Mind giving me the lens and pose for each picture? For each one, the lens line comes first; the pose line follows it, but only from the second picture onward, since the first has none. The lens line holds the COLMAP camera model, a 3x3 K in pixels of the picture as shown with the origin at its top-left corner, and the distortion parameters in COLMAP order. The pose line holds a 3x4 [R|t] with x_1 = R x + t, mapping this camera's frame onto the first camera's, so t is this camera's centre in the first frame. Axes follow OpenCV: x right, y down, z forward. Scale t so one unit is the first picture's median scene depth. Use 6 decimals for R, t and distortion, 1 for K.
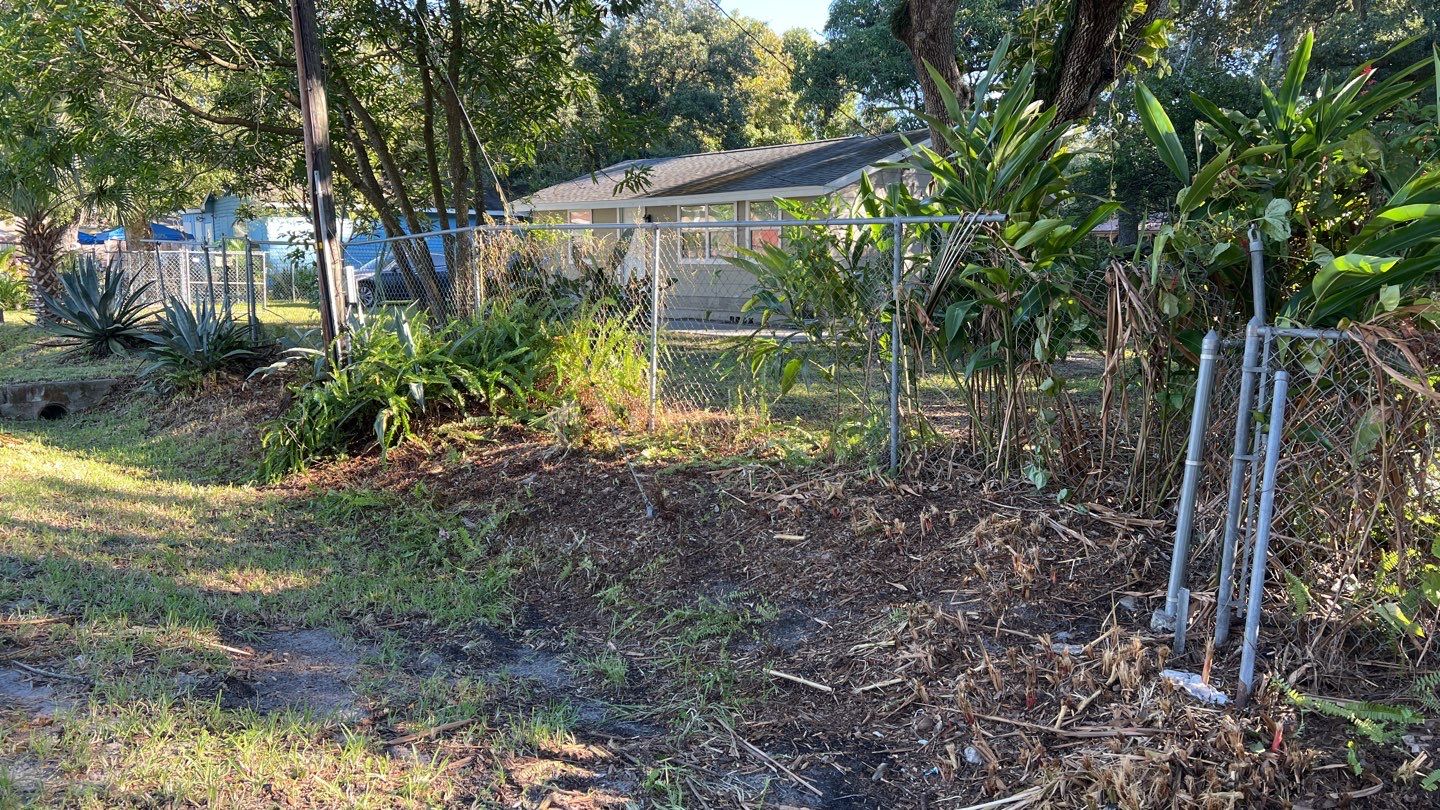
lens RADIAL K [[1070.8, 0, 718.3], [0, 1070.8, 404.2], [0, 0, 1]] dist [0.044088, -0.047084]
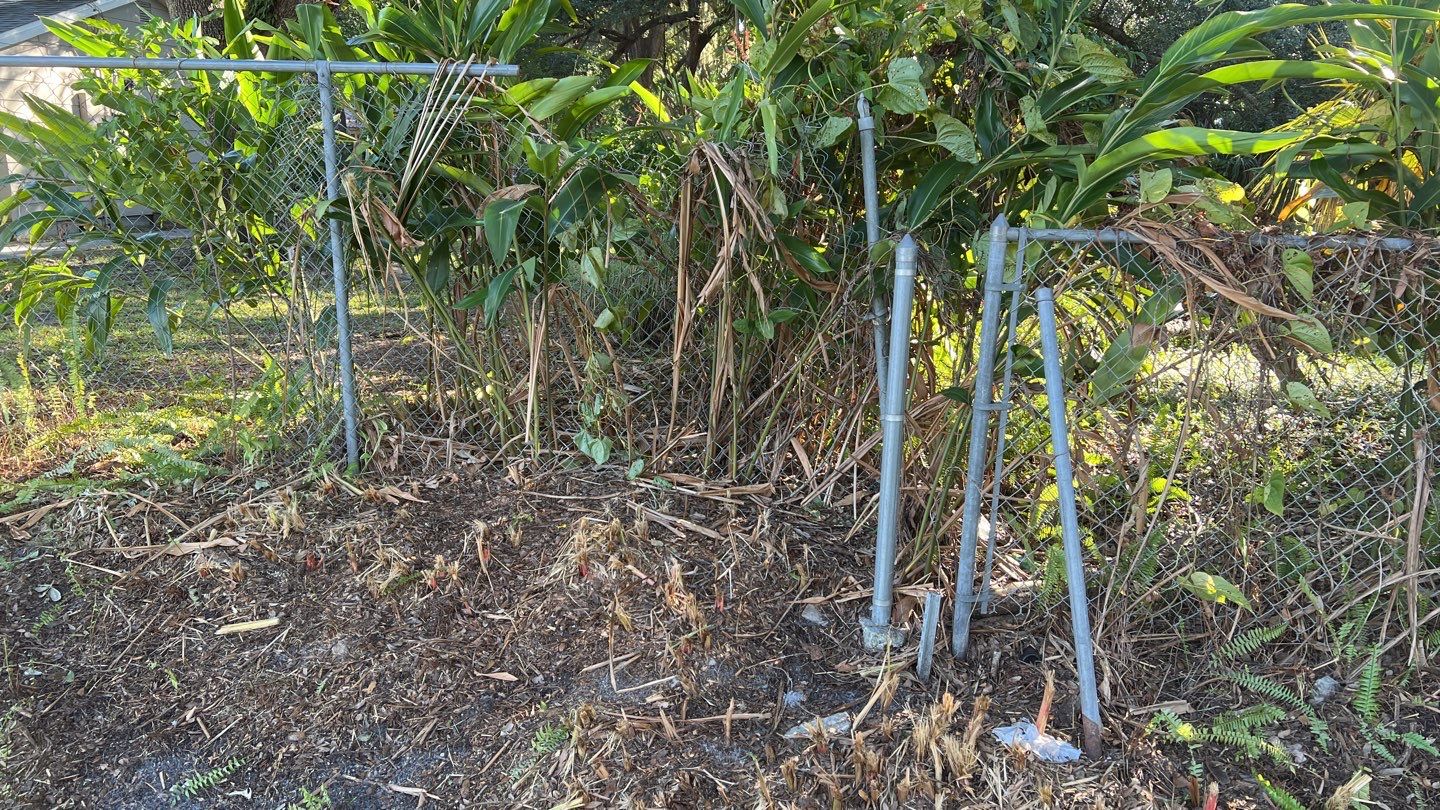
lens RADIAL K [[1070.8, 0, 712.1], [0, 1070.8, 409.1], [0, 0, 1]] dist [0.044088, -0.047084]
pose [[0.753491, -0.137094, 0.643006, -0.065979], [0.075389, 0.989583, 0.122644, -0.026663], [-0.653122, -0.043936, 0.755977, 0.276870]]
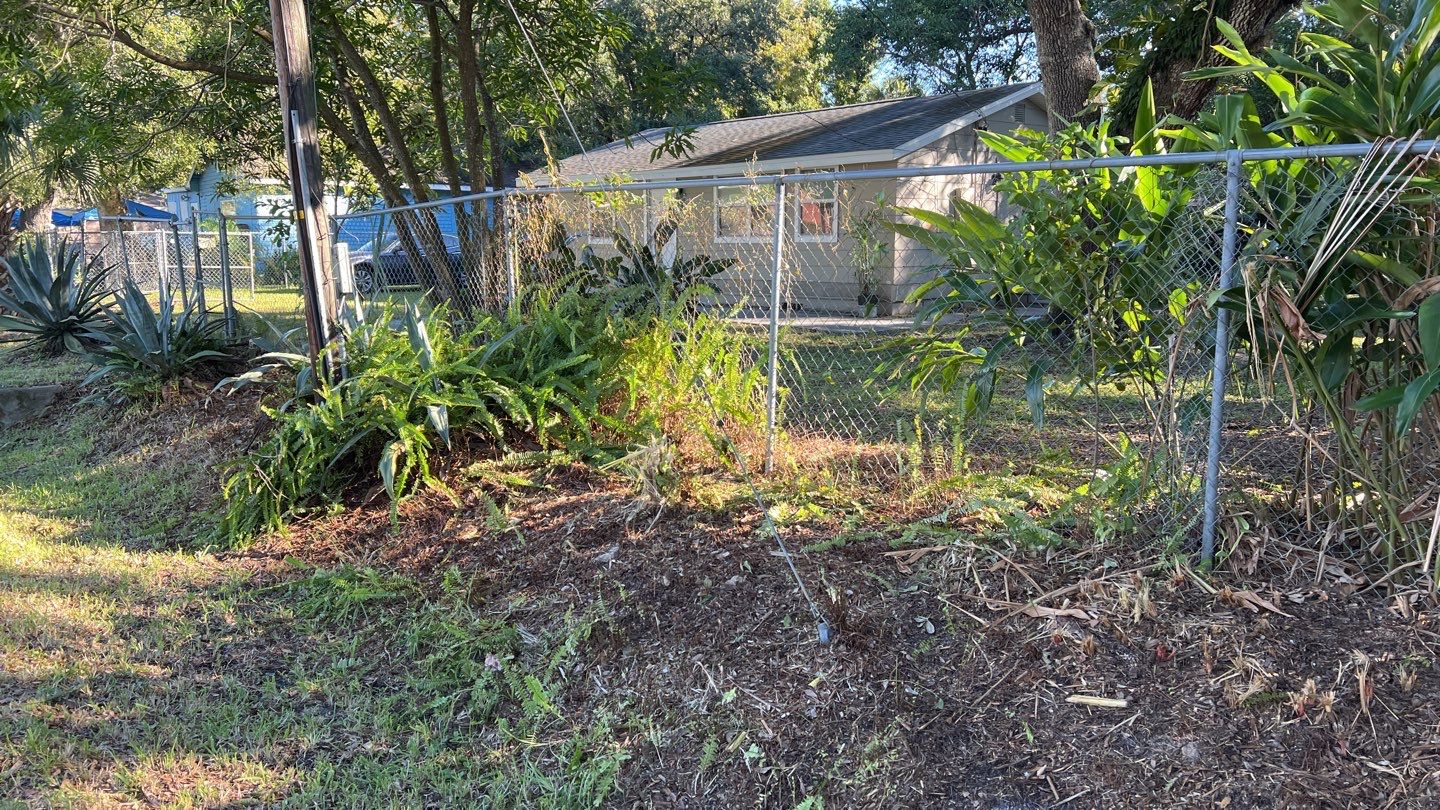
lens RADIAL K [[1070.8, 0, 707.0], [0, 1070.8, 419.2], [0, 0, 1]] dist [0.044088, -0.047084]
pose [[0.999946, -0.003703, -0.009748, -0.091888], [0.003998, 0.999528, 0.030455, -0.031044], [0.009631, -0.030492, 0.999489, 0.279712]]
